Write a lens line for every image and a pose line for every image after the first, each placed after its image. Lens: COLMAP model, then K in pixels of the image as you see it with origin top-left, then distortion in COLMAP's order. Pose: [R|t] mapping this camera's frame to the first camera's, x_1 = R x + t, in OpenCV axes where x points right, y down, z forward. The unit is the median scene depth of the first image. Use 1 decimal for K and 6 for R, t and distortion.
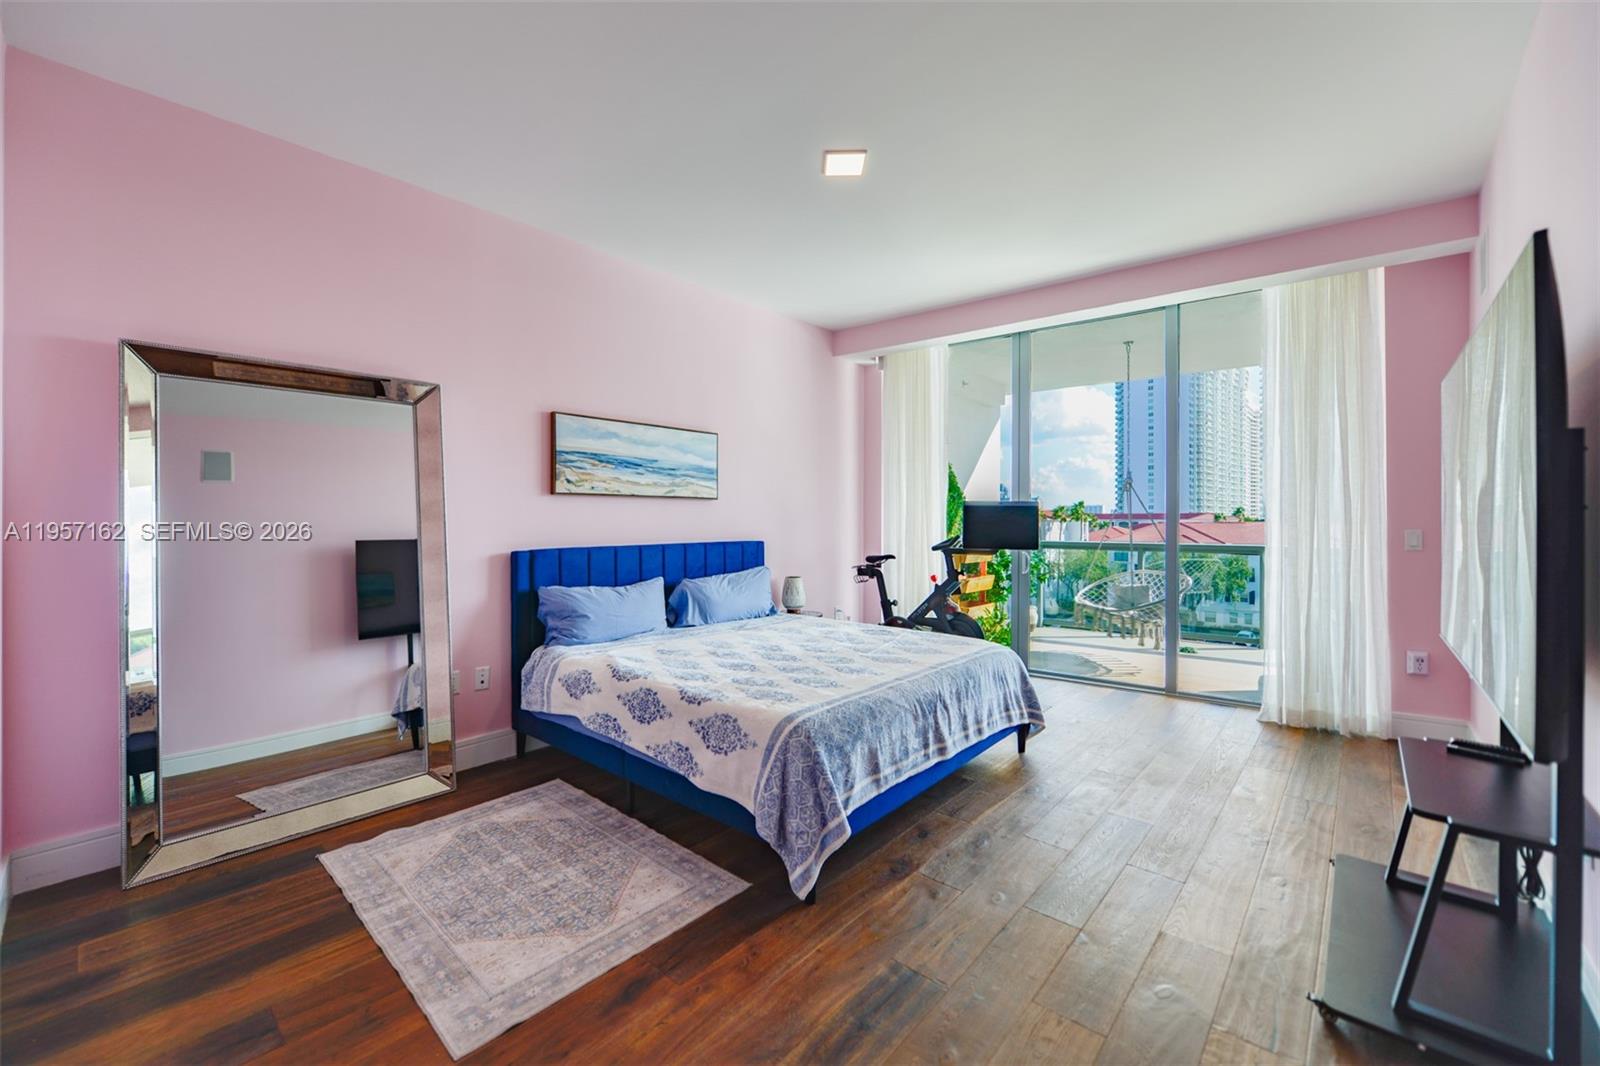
lens RADIAL K [[642.2, 0, 797.4], [0, 642.2, 525.2], [0, 0, 1]] dist [0.016826, -0.000853]
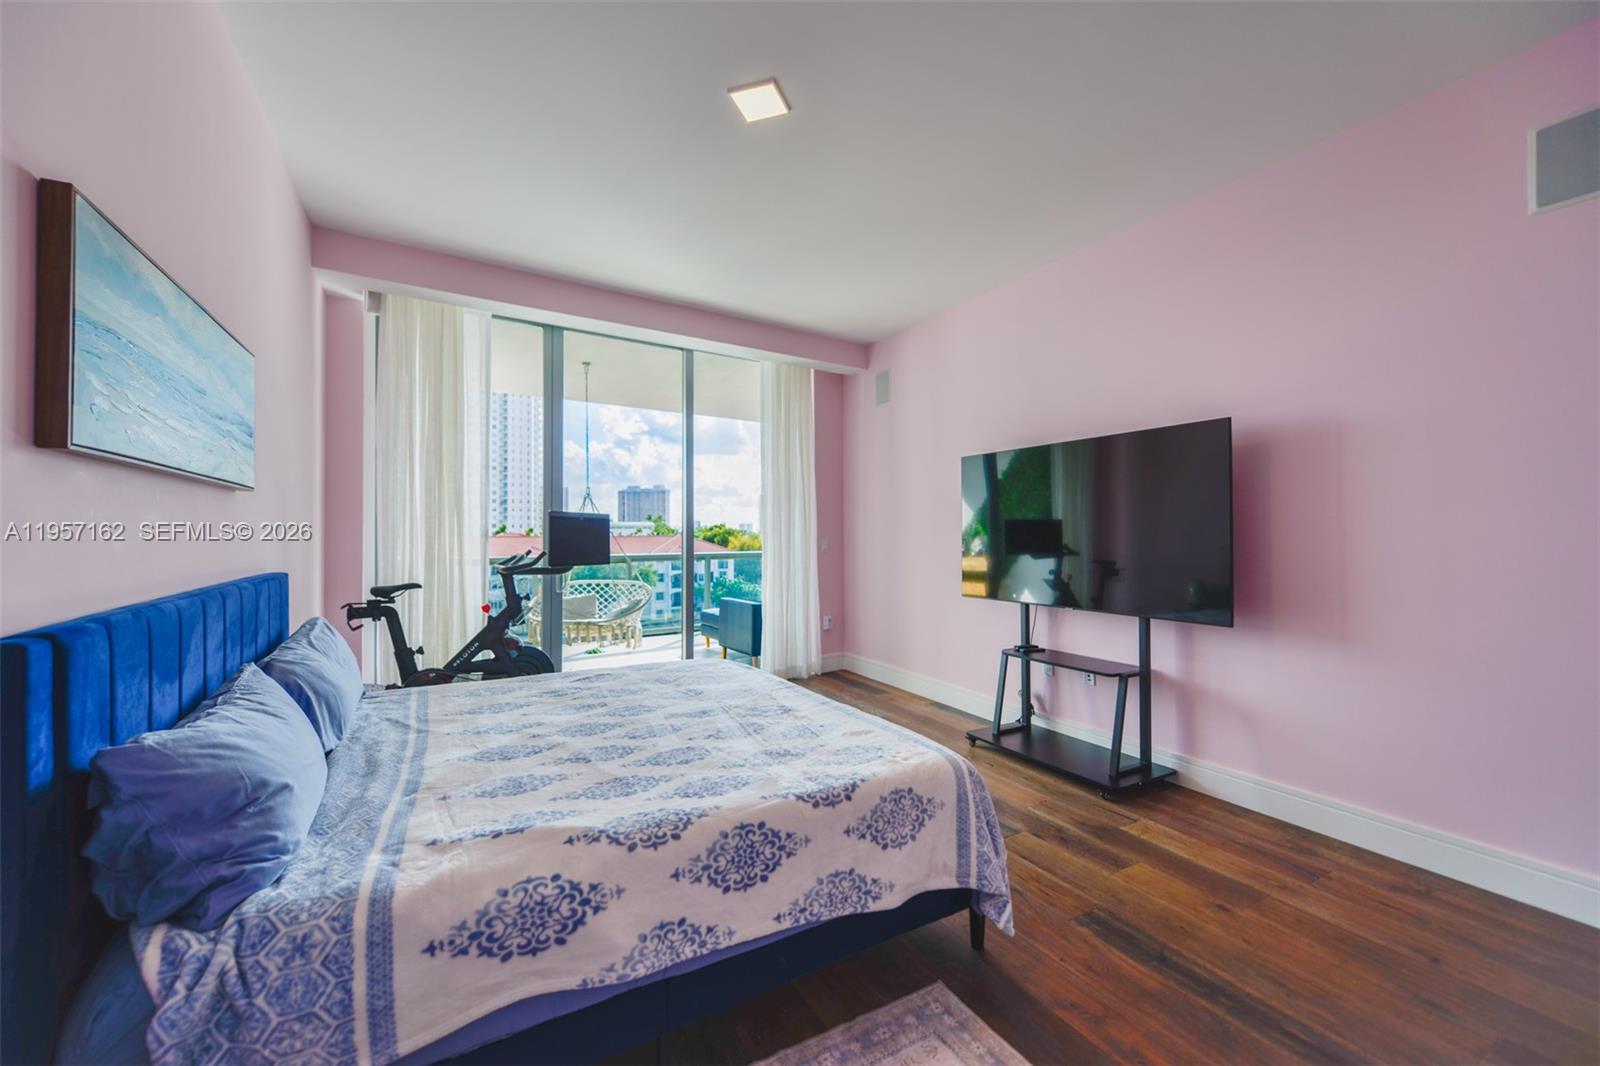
lens RADIAL K [[627.9, 0, 800.0], [0, 627.9, 533.0], [0, 0, 1]] dist [0.001429, -0.000161]
pose [[0.327997, -0.000229, 0.944679, -0.481590], [0.011101, 0.999932, -0.003612, -0.001546], [-0.944614, 0.011672, 0.327977, 0.497361]]
